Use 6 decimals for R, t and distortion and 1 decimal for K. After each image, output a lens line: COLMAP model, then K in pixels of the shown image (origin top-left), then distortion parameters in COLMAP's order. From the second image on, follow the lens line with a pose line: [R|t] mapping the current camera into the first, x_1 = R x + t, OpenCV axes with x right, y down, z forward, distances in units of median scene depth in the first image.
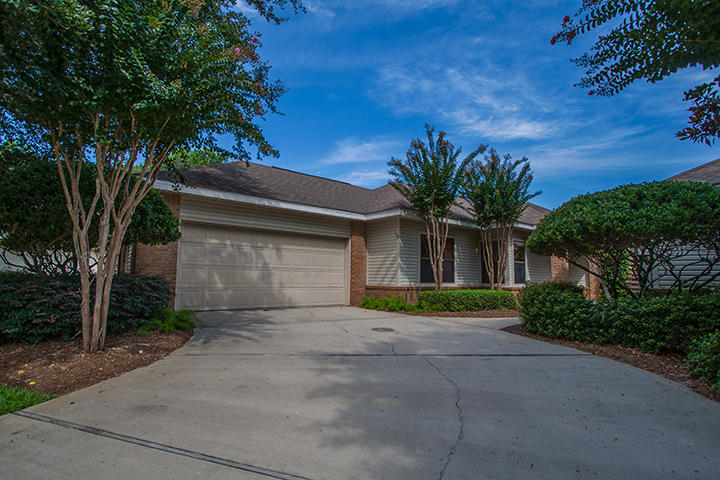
lens RADIAL K [[342.9, 0, 357.3], [0, 342.9, 246.3], [0, 0, 1]] dist [-0.012318, 0.000330]
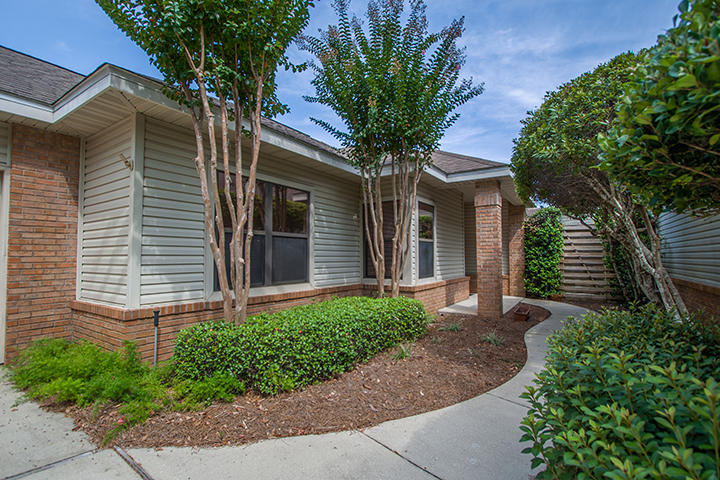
lens RADIAL K [[336.7, 0, 348.8], [0, 336.7, 243.7], [0, 0, 1]] dist [-0.011366, 0.000515]
pose [[0.959754, -0.006134, 0.280776, 0.211445], [-0.007998, 0.998759, 0.049158, 0.028857], [-0.280729, -0.049426, 0.958514, 0.546865]]
